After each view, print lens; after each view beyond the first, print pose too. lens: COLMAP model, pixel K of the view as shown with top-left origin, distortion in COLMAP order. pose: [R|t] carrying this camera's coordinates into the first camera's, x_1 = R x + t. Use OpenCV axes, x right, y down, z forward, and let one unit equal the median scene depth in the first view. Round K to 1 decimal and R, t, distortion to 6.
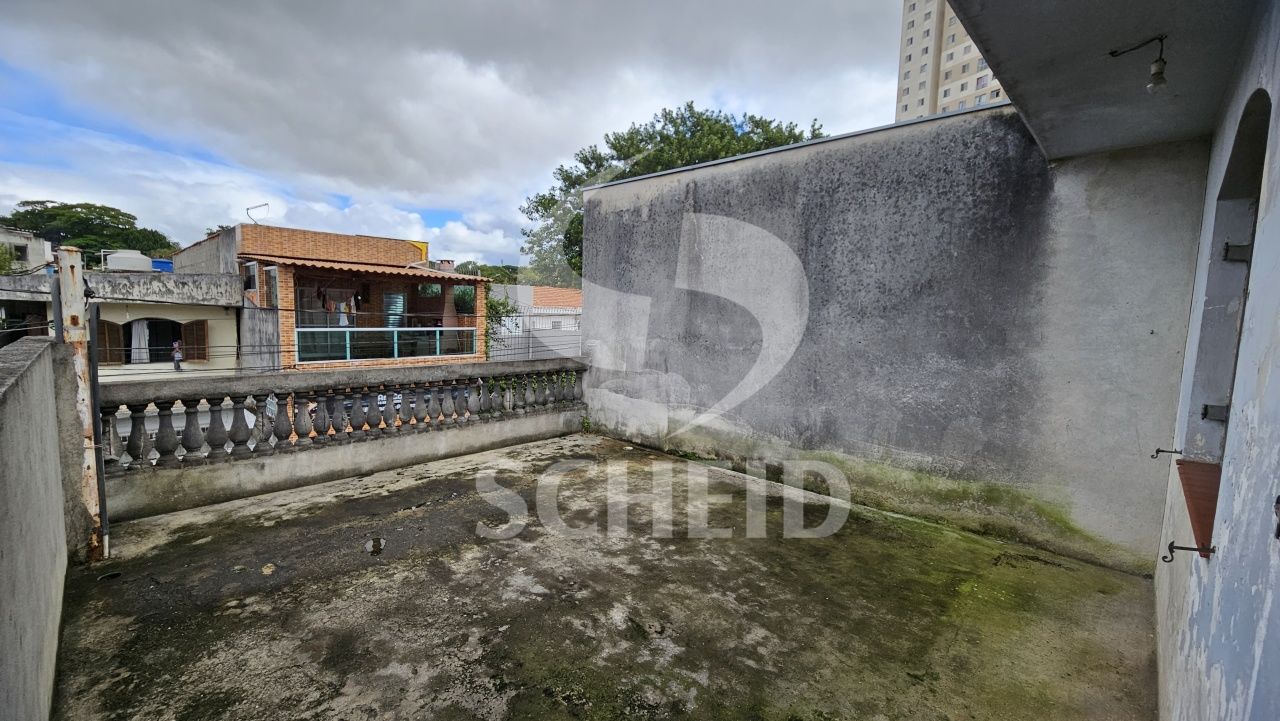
lens RADIAL K [[528.5, 0, 634.2], [0, 528.5, 364.2], [0, 0, 1]] dist [-0.001560, 0.000513]
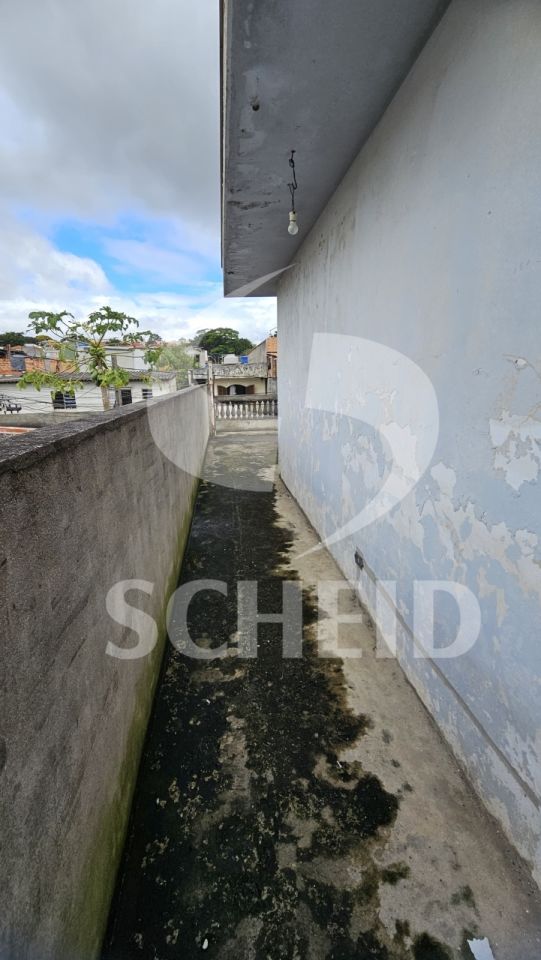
lens RADIAL K [[404.8, 0, 266.4], [0, 404.8, 478.7], [0, 0, 1]] dist [-0.004455, -0.000217]
pose [[0.770192, 0.112969, -0.627727, 0.943135], [-0.022089, 0.988323, 0.150761, 0.135739], [0.637429, -0.102249, 0.763695, -0.853300]]
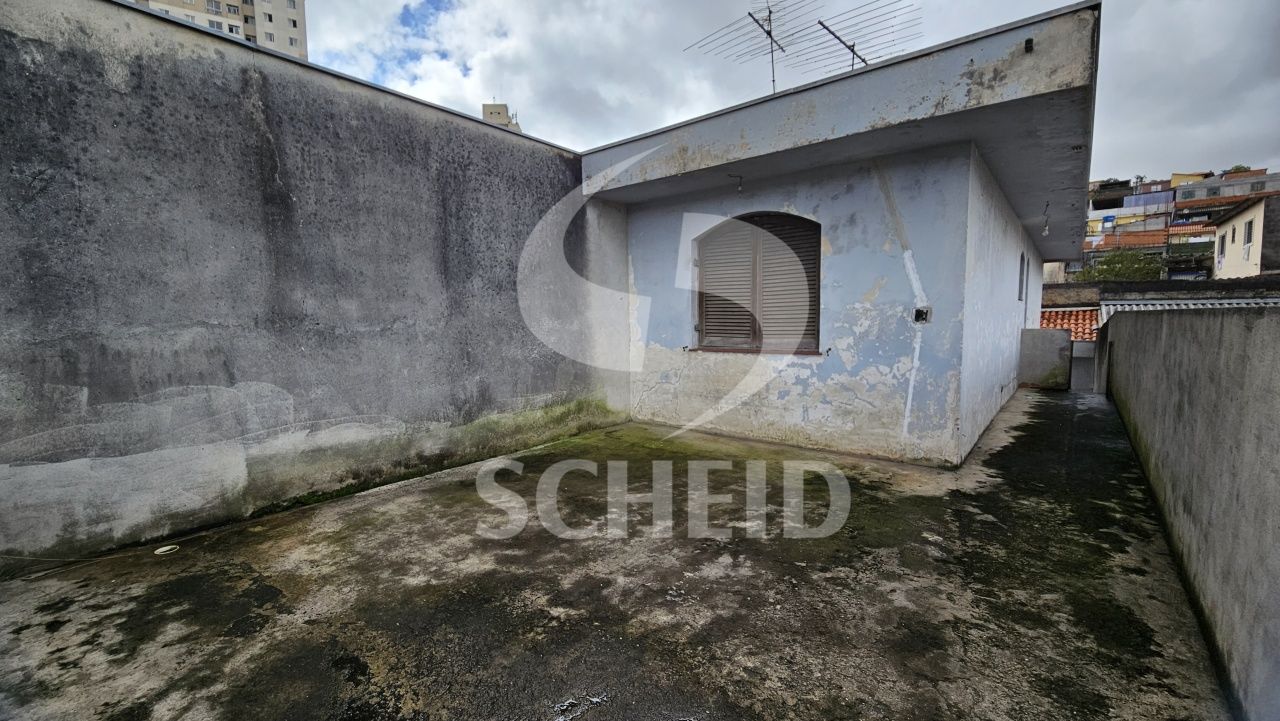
lens RADIAL K [[528.5, 0, 632.8], [0, 528.5, 364.7], [0, 0, 1]] dist [-0.001560, 0.000513]
pose [[-0.078261, -0.113717, 0.990426, -0.679444], [0.108042, 0.986654, 0.121821, -0.035335], [-0.991061, 0.116541, -0.064930, 0.749640]]
